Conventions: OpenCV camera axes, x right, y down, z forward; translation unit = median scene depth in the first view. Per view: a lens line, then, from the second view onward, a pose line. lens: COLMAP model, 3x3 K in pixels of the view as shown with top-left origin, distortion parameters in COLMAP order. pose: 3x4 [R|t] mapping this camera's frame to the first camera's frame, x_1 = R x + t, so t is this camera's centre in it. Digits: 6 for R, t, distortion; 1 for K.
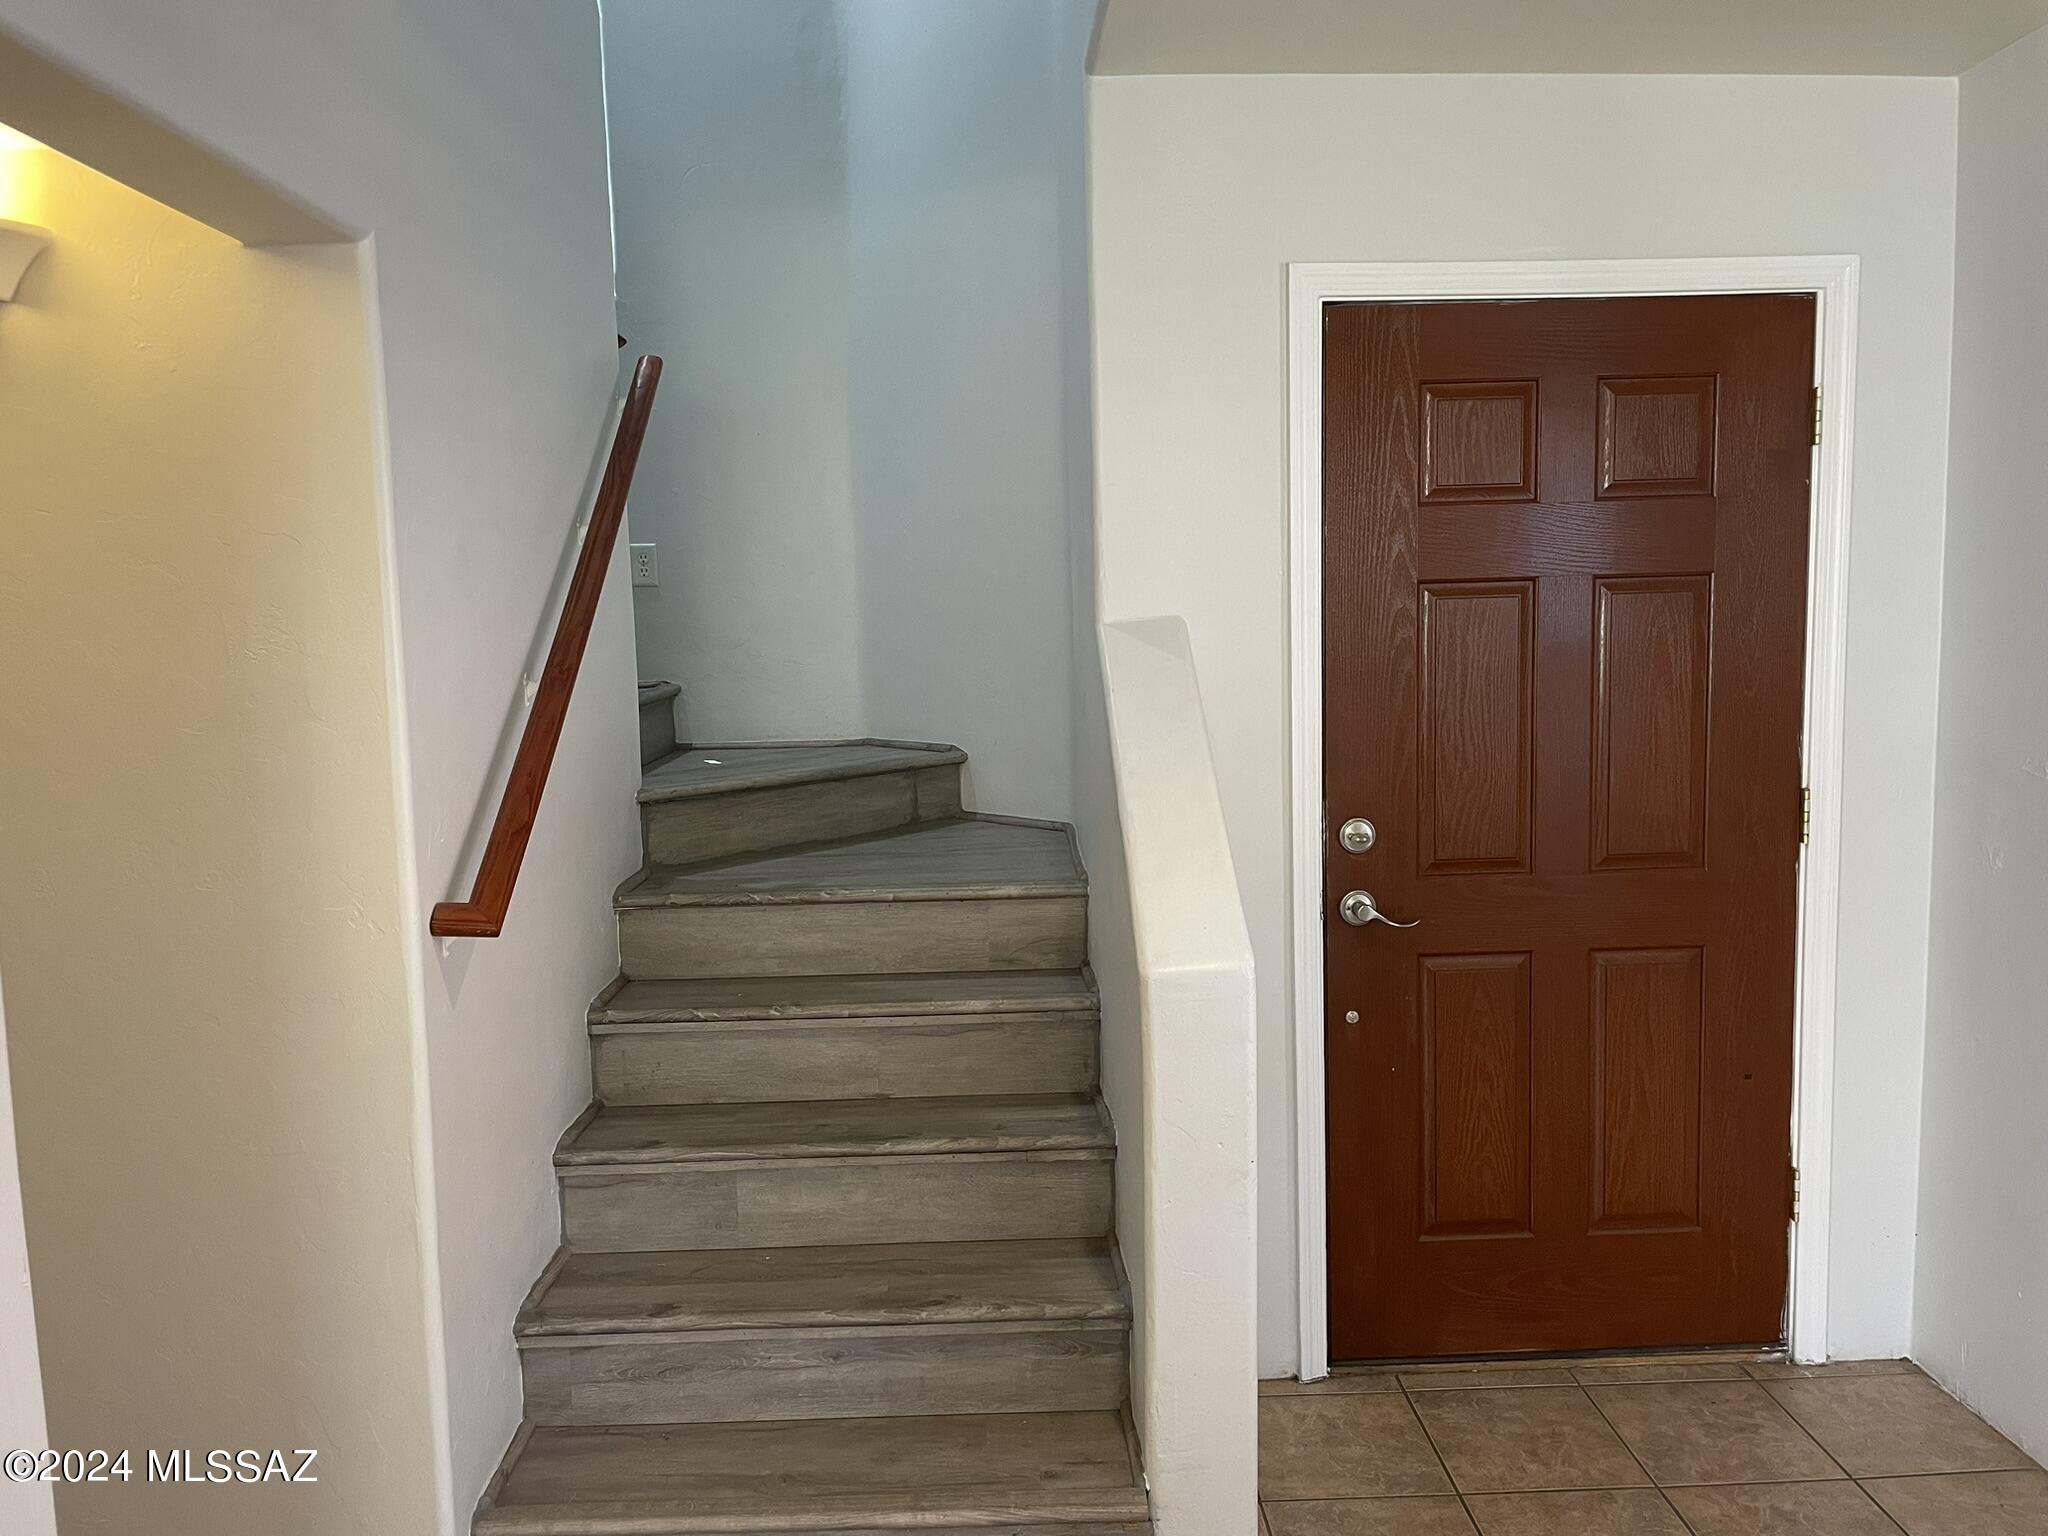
lens RADIAL K [[1566.8, 0, 1028.0], [0, 1566.8, 764.1], [0, 0, 1]] dist [0.066563, -0.027721]
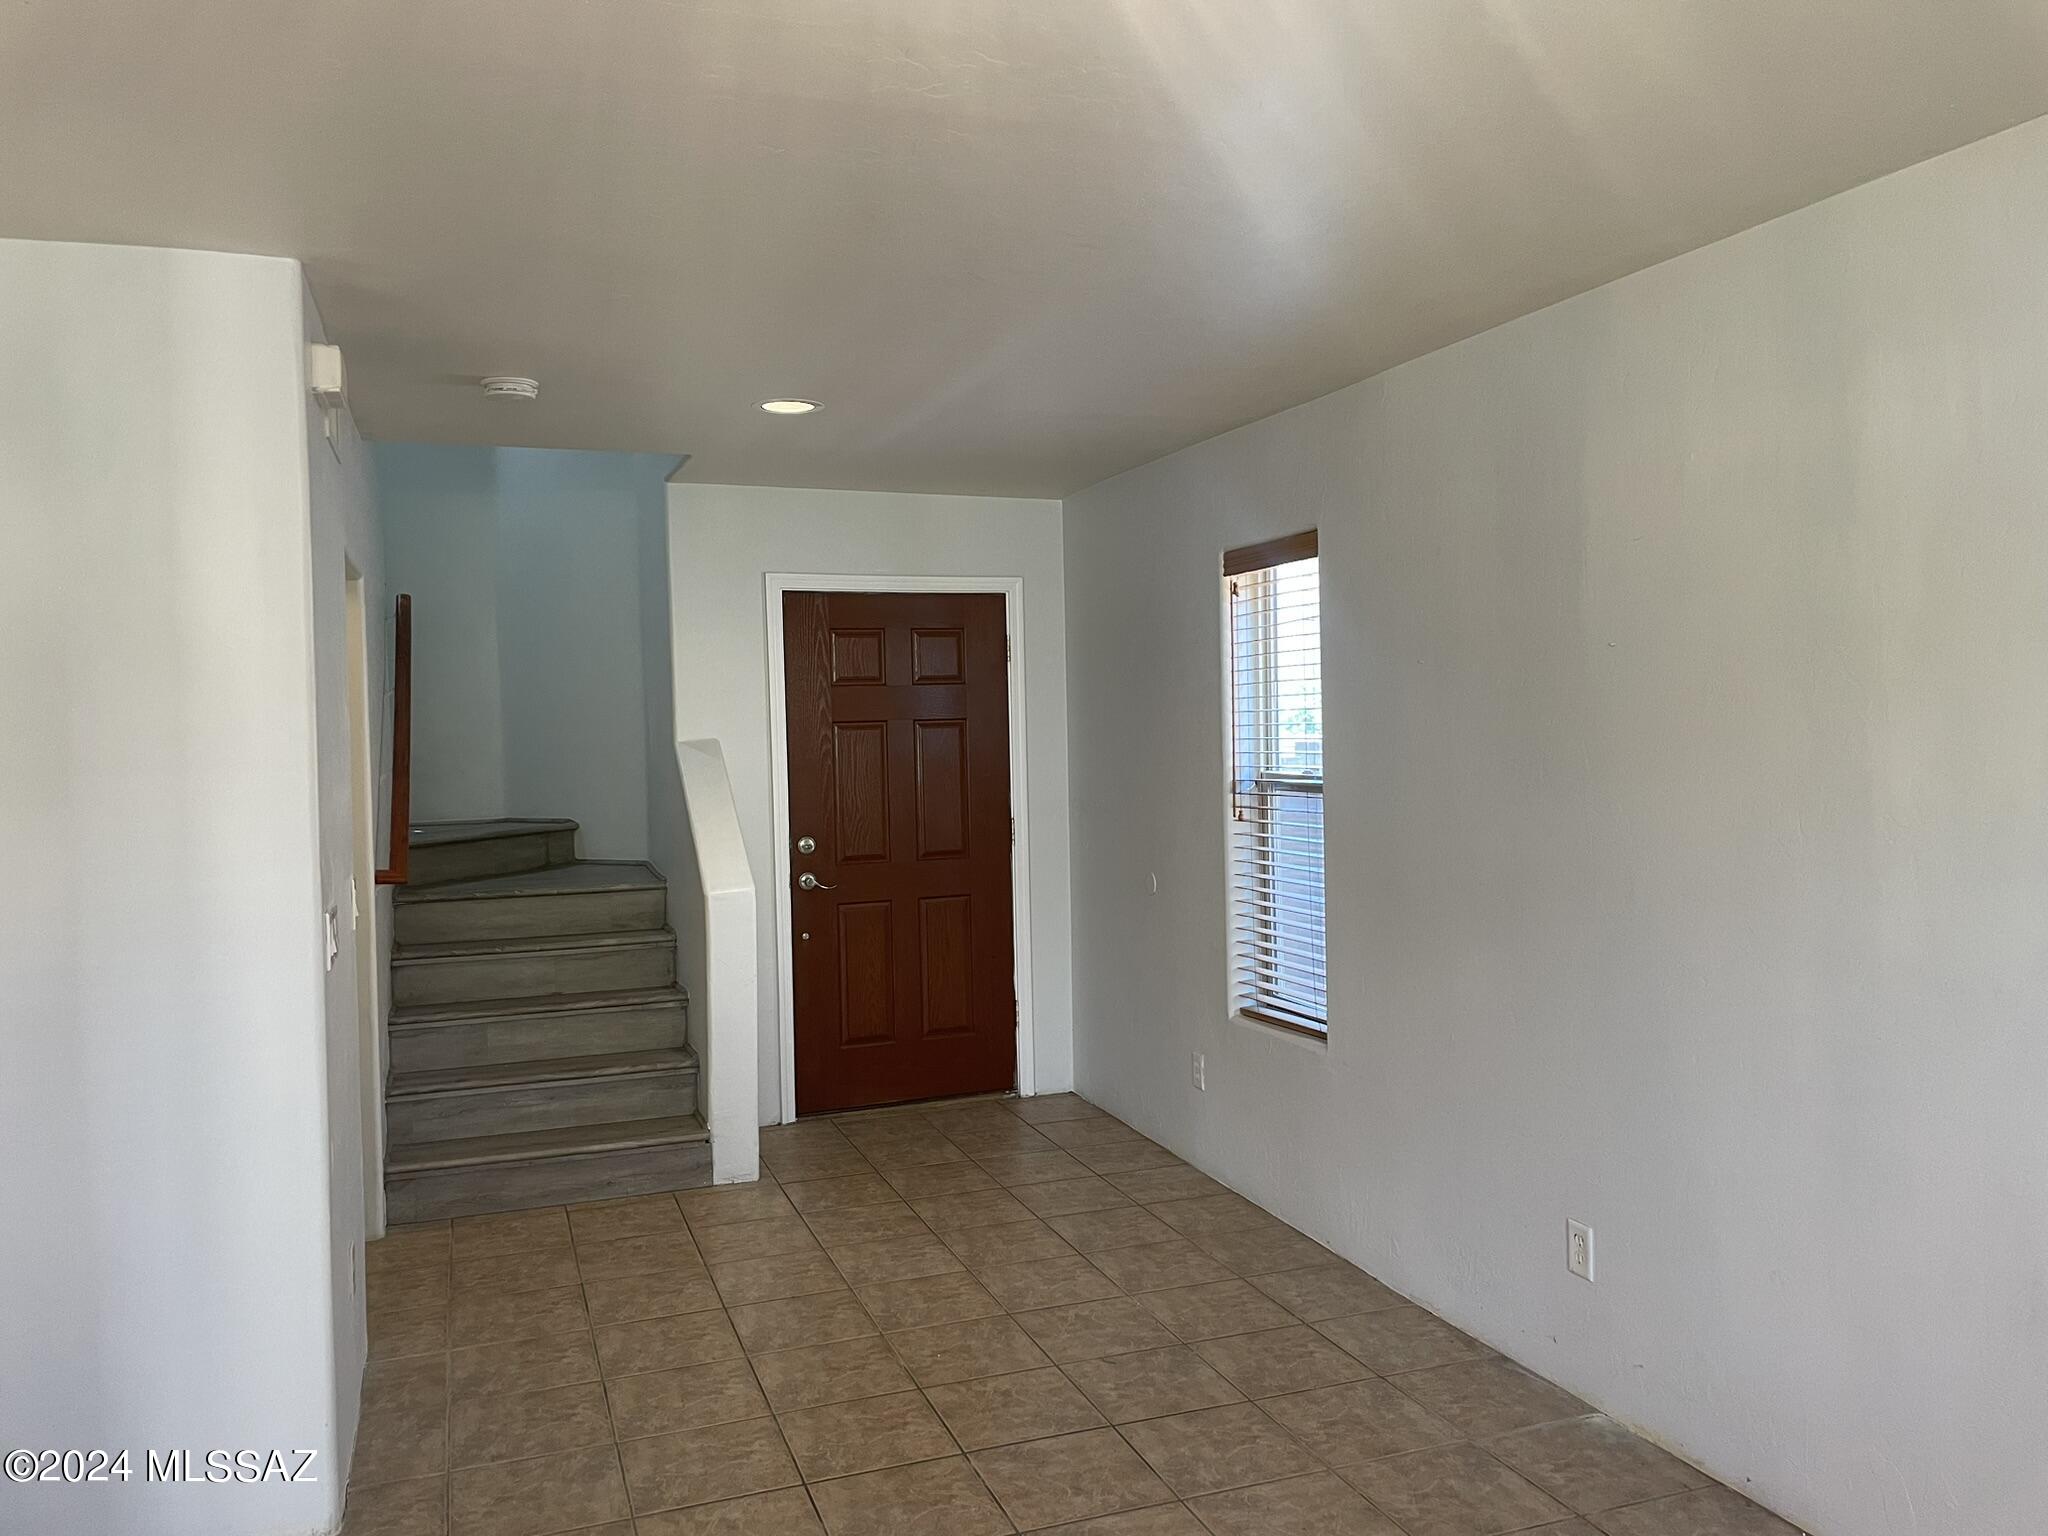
lens RADIAL K [[1566.8, 0, 1040.8], [0, 1566.8, 750.3], [0, 0, 1]] dist [0.066563, -0.027721]
pose [[0.949643, -0.005891, 0.313278, -0.138388], [0.033715, 0.995940, -0.083471, 0.102319], [-0.311514, 0.089830, 0.945986, -1.030295]]
